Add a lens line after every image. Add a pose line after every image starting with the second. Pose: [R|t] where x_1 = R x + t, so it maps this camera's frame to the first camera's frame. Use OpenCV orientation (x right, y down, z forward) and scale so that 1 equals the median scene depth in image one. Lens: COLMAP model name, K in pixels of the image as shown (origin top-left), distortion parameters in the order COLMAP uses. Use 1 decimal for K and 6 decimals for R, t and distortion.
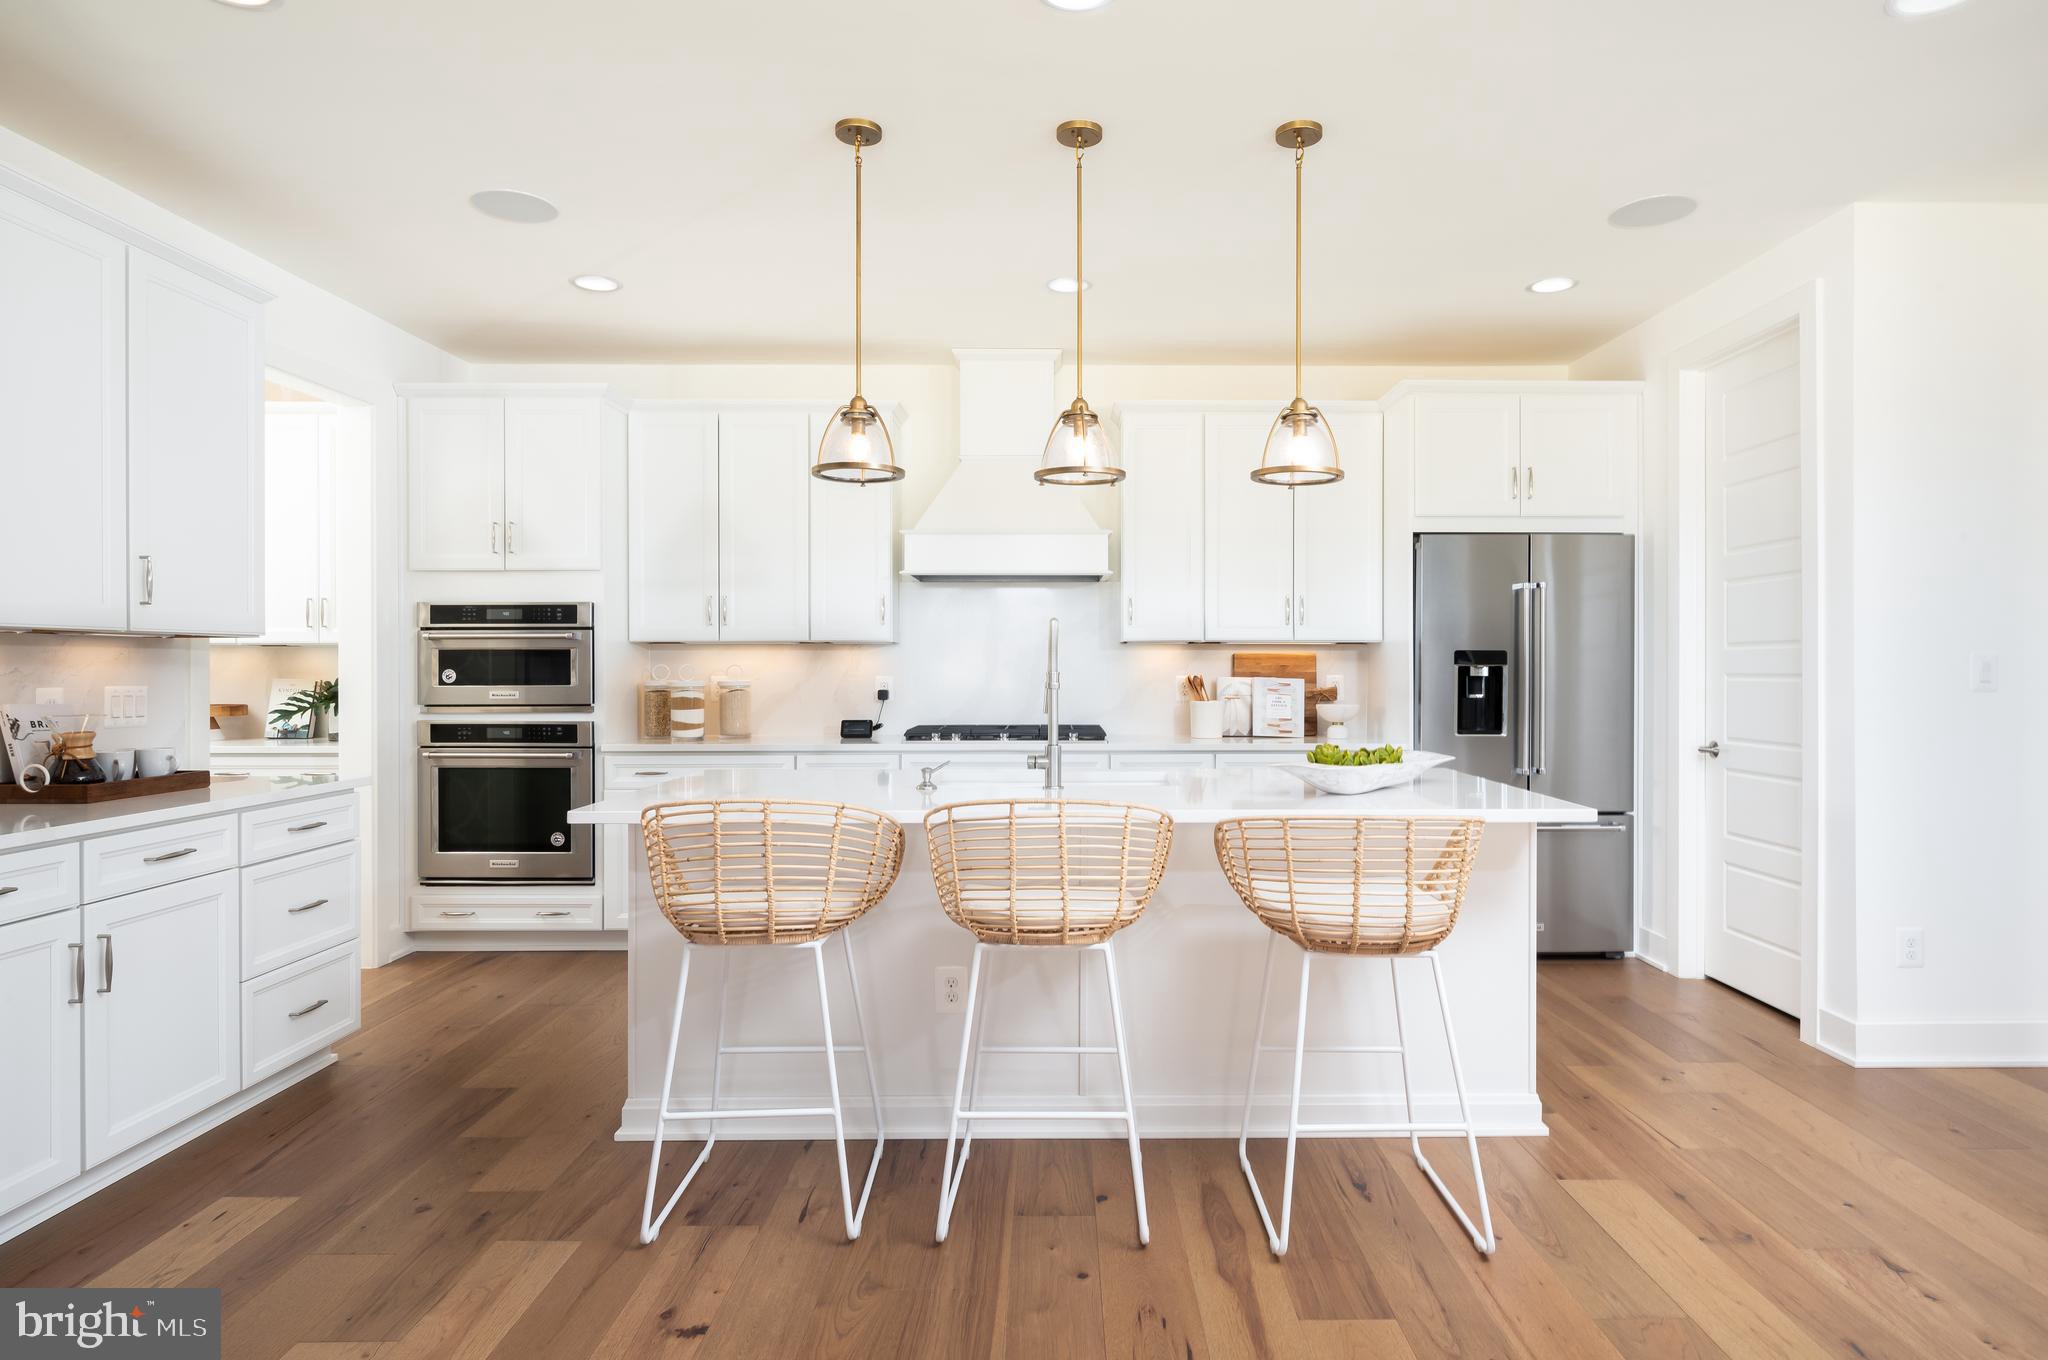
lens RADIAL K [[1118.6, 0, 1033.3], [0, 1118.6, 652.7], [0, 0, 1]] dist [-0.001583, 0.000153]
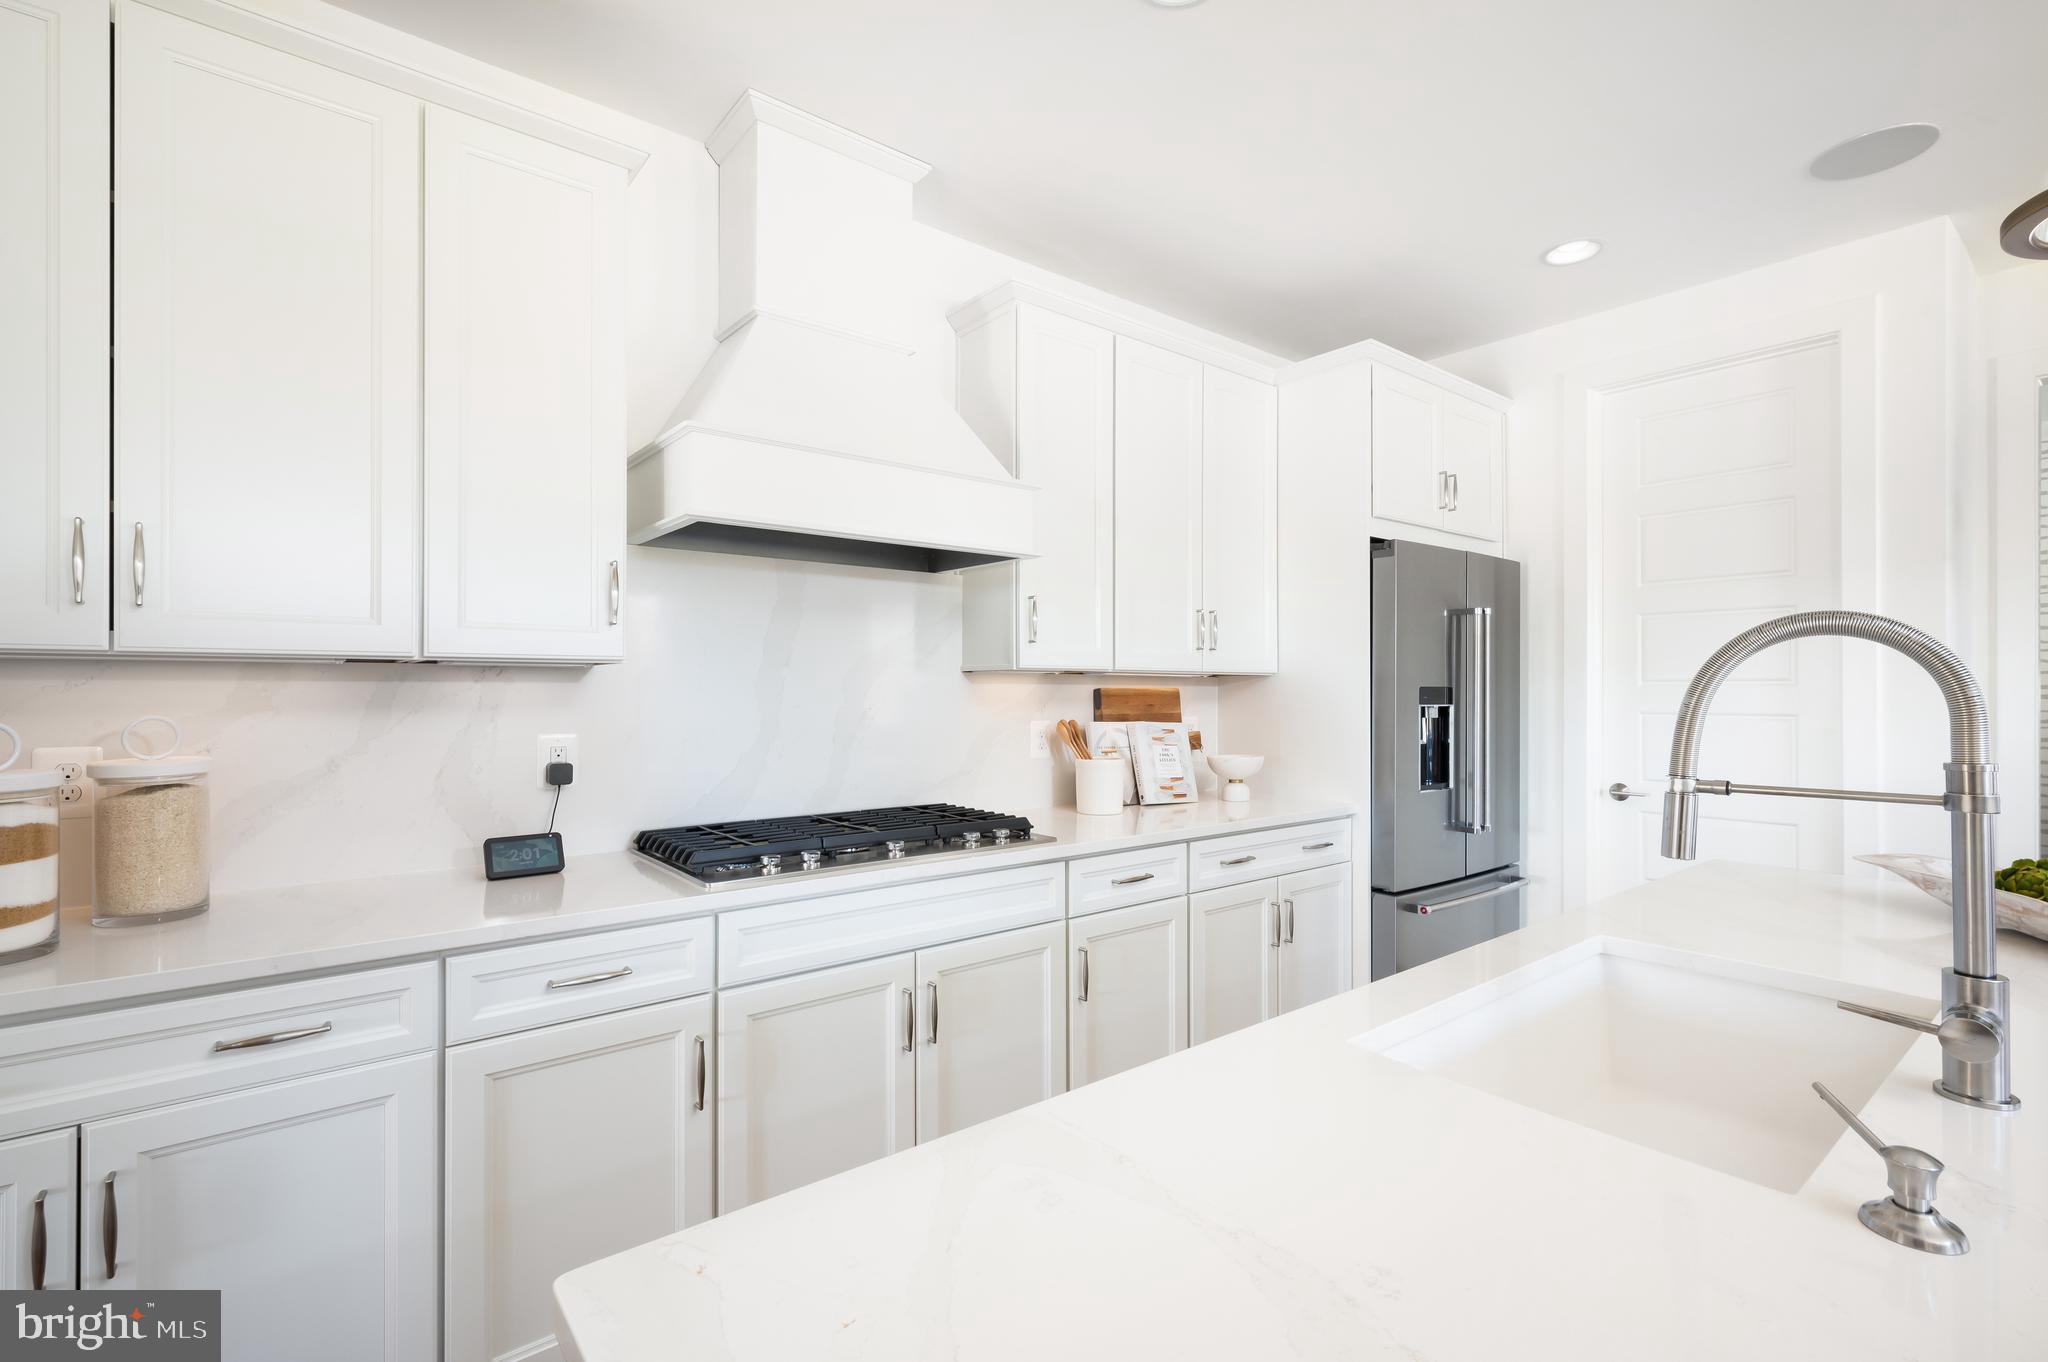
lens RADIAL K [[927.7, 0, 1024.0], [0, 927.7, 681.0], [0, 0, 1]] dist [0.001983, 0.000095]
pose [[0.774043, 0.006332, 0.633101, -0.244117], [-0.006605, 0.999976, -0.001927, -0.002938], [-0.633098, -0.002690, 0.774067, 0.602004]]
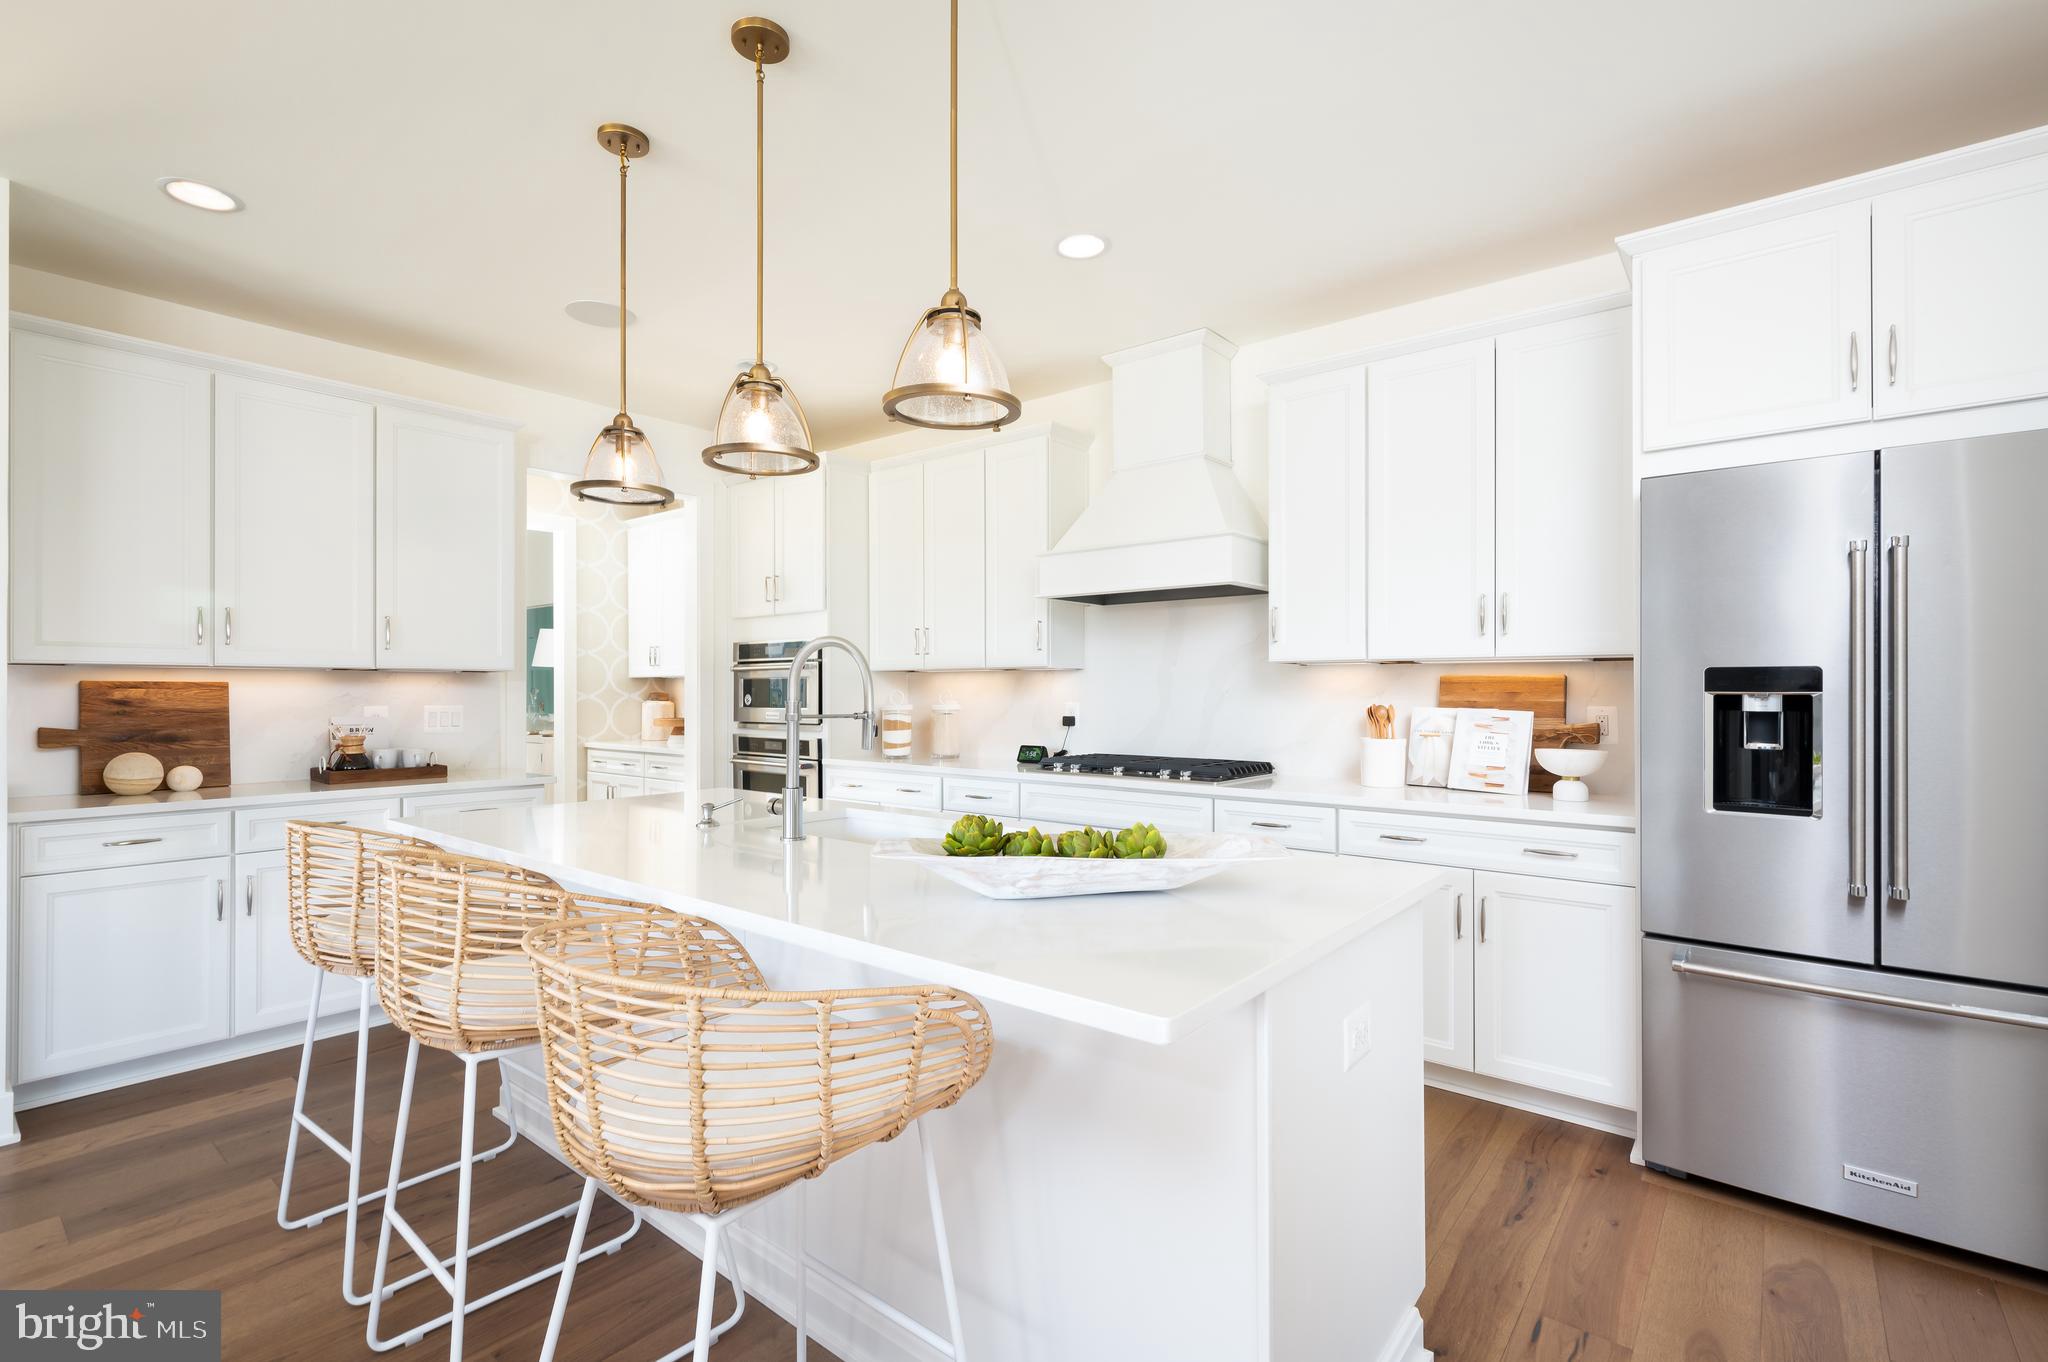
lens RADIAL K [[927.7, 0, 1024.0], [0, 927.7, 681.0], [0, 0, 1]] dist [0.001983, 0.000095]
pose [[0.779206, -0.005632, -0.626743, 0.369487], [0.007084, 0.999975, -0.000177, 0.002128], [0.626728, -0.004302, 0.779226, 0.355770]]
